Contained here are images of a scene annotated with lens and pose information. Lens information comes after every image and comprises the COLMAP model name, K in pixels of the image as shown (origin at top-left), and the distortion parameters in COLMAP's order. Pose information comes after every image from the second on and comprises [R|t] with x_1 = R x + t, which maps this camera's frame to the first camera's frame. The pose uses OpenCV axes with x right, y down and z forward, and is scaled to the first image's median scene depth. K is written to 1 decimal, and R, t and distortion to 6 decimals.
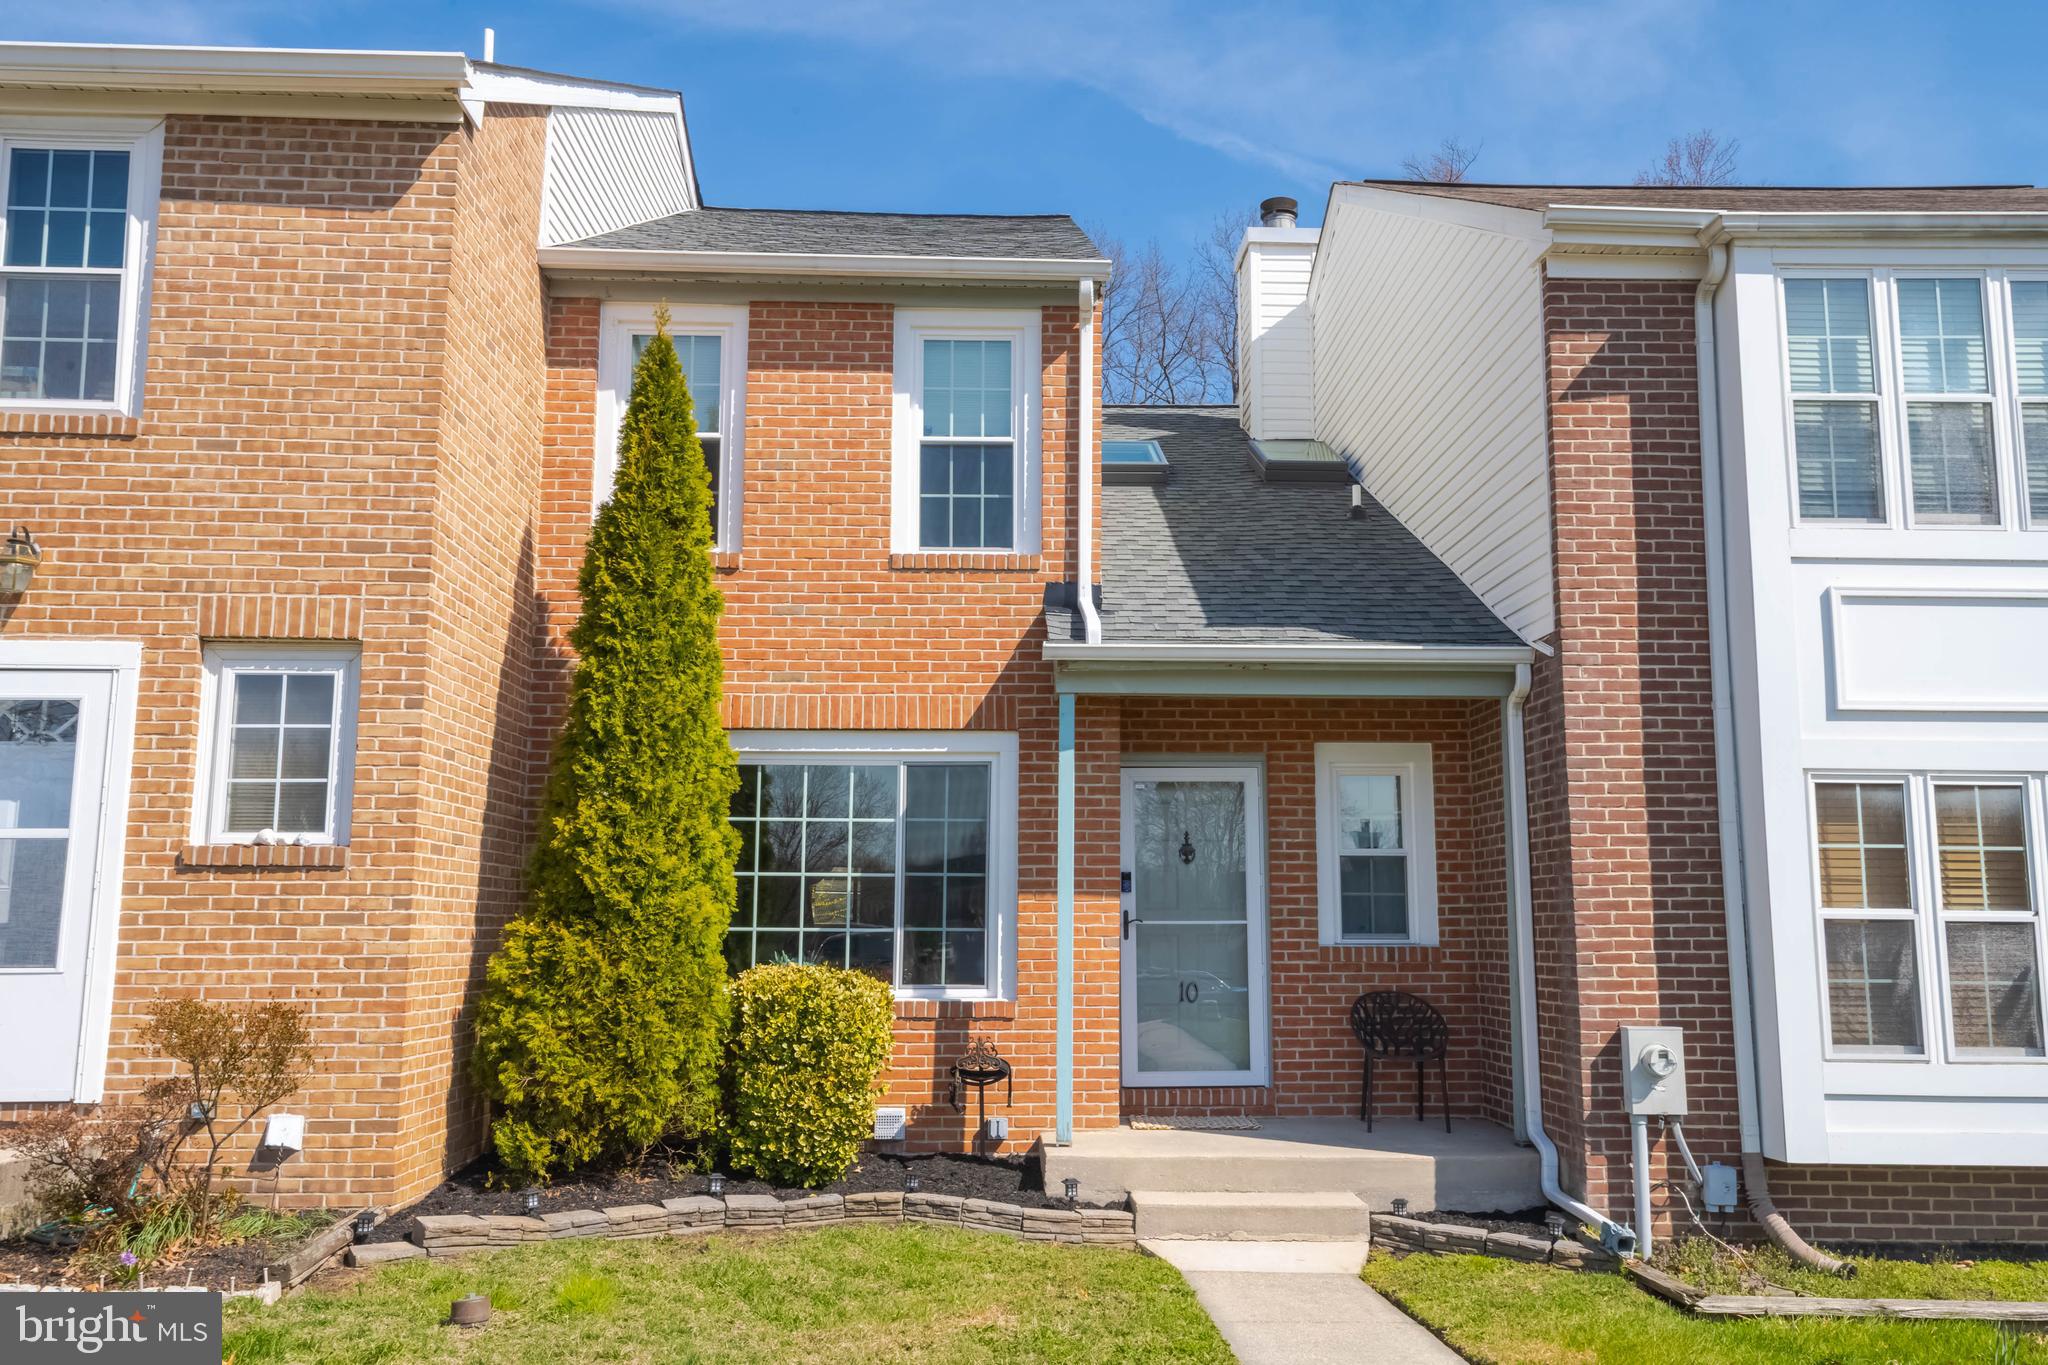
lens RADIAL K [[1675.4, 0, 1041.4], [0, 1675.4, 683.3], [0, 0, 1]] dist [0.032295, 0.009374]
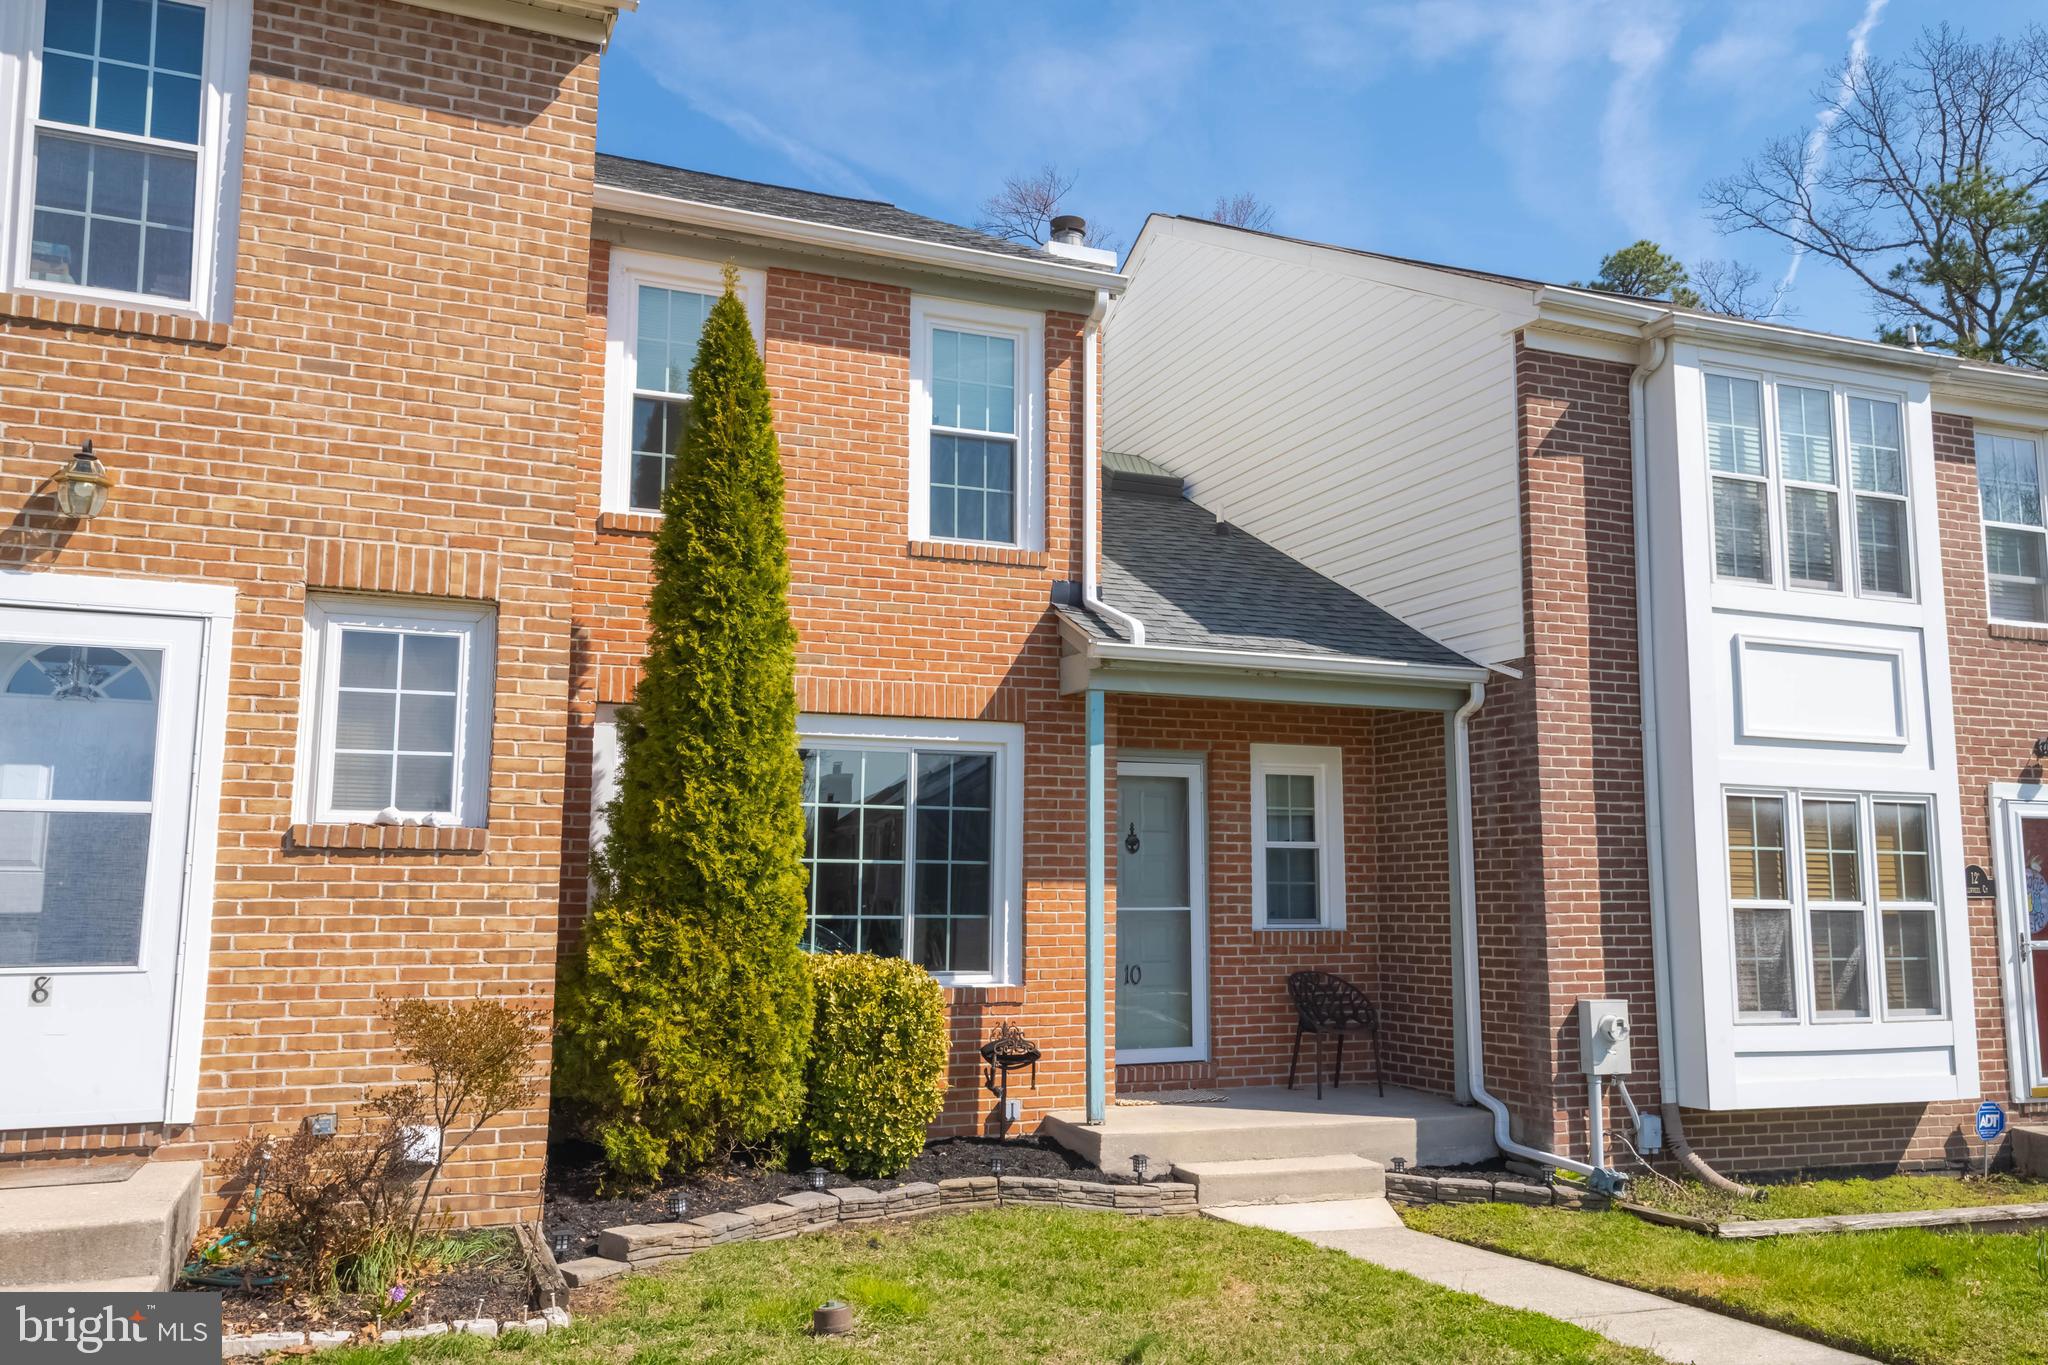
lens RADIAL K [[1648.6, 0, 1047.5], [0, 1648.6, 685.0], [0, 0, 1]] dist [0.033494, 0.005900]
pose [[0.935912, 0.047419, 0.349026, -0.406530], [-0.052005, 0.998640, 0.003775, 0.000738], [-0.348373, -0.021685, 0.937105, 0.057525]]
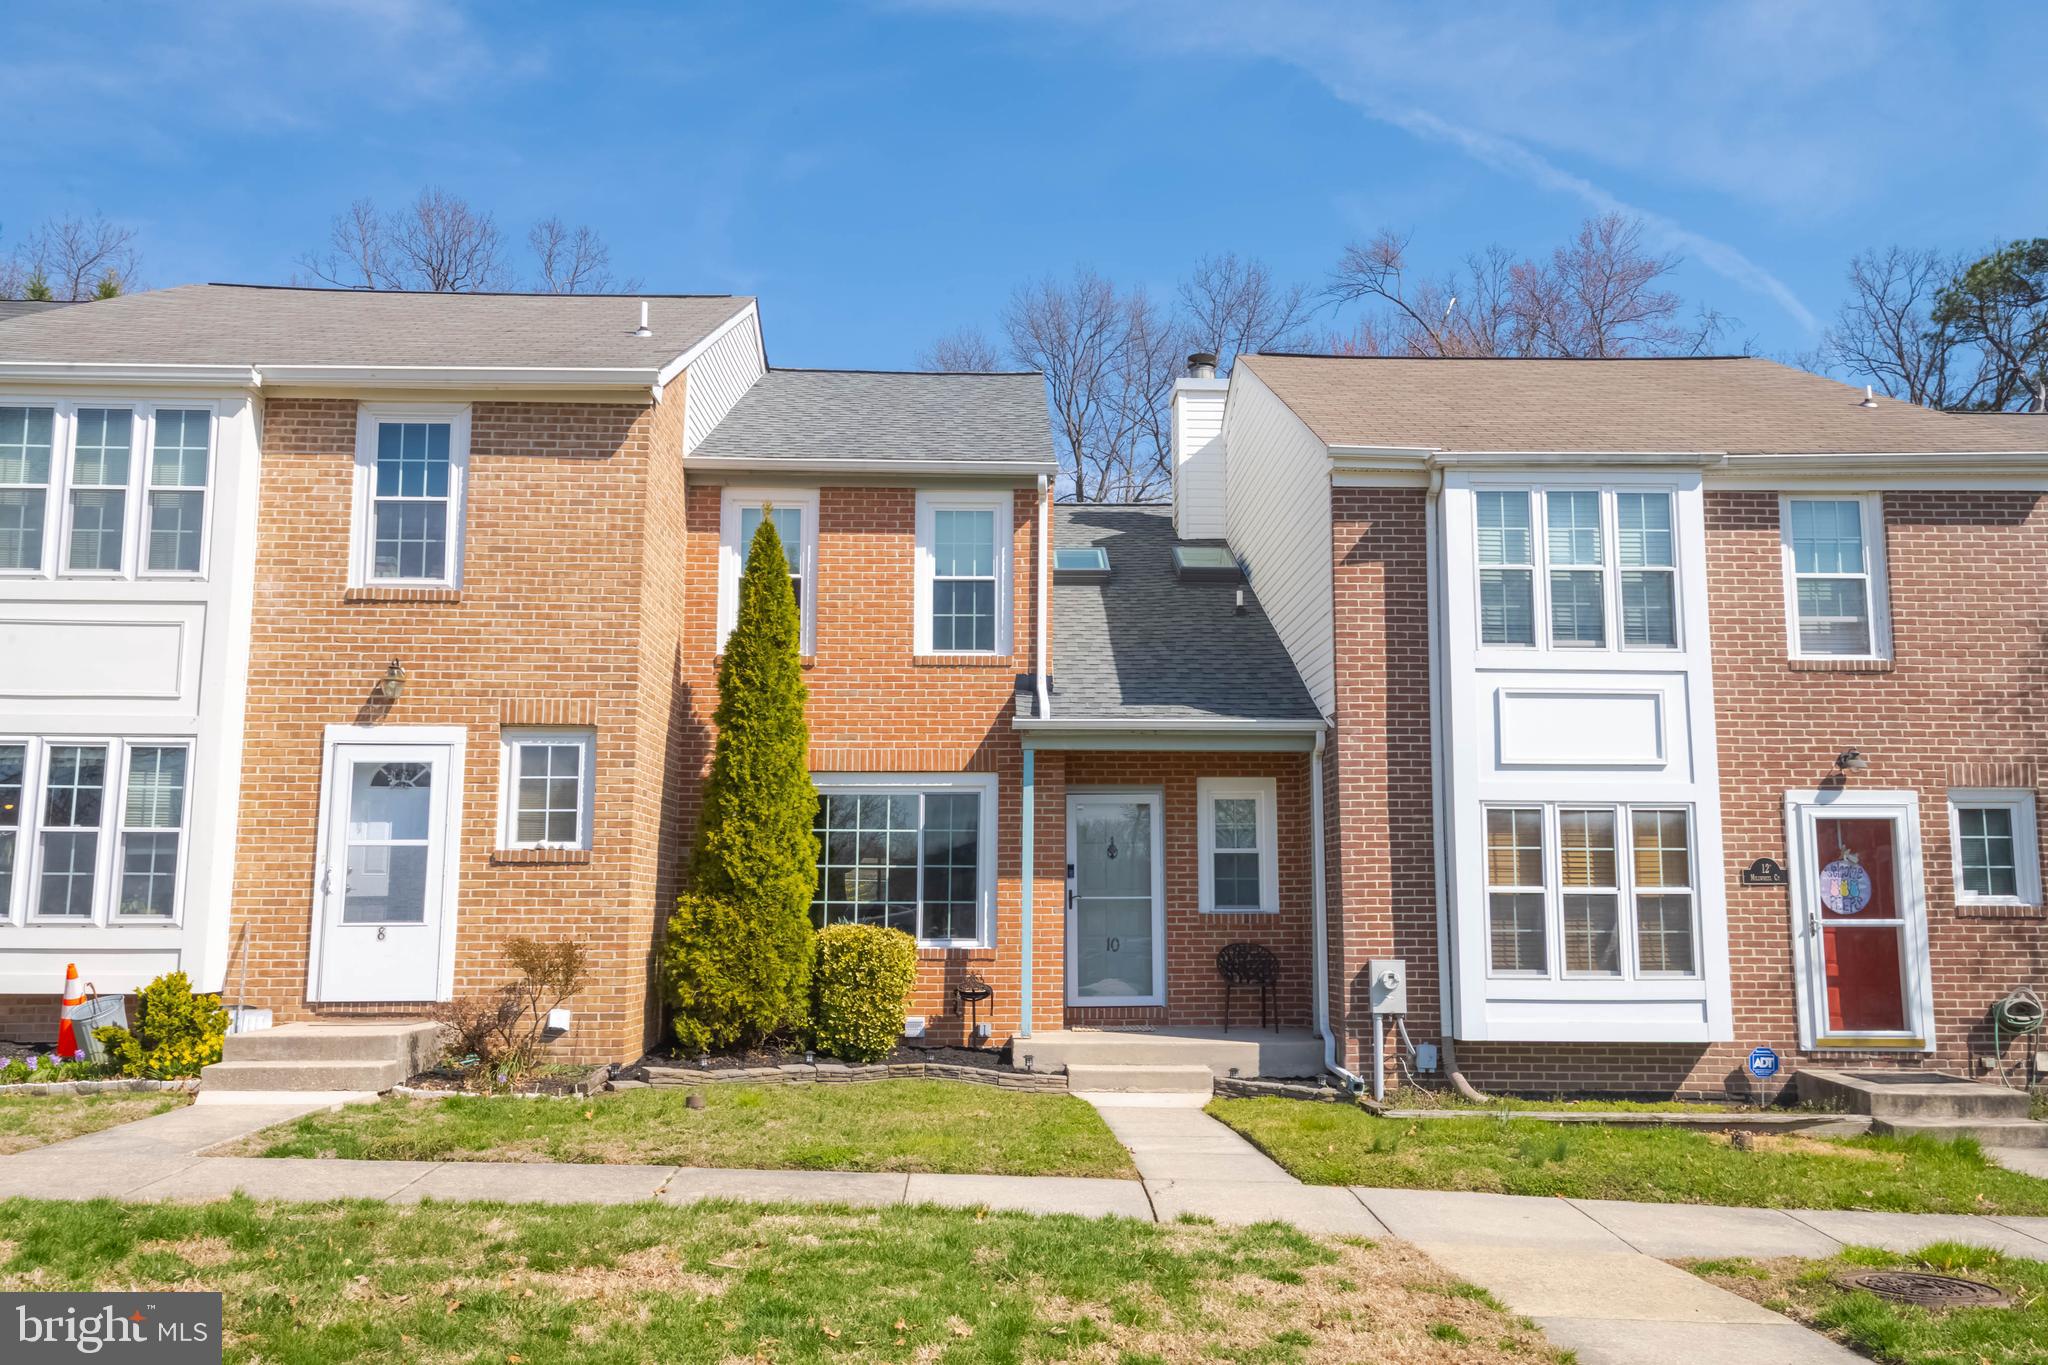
lens RADIAL K [[1675.4, 0, 1041.4], [0, 1675.4, 683.3], [0, 0, 1]] dist [0.032295, 0.009374]
pose [[0.999995, -0.001732, -0.002516, 0.034077], [0.001750, 0.999973, 0.007126, -0.072553], [0.002503, -0.007130, 0.999971, -0.601307]]
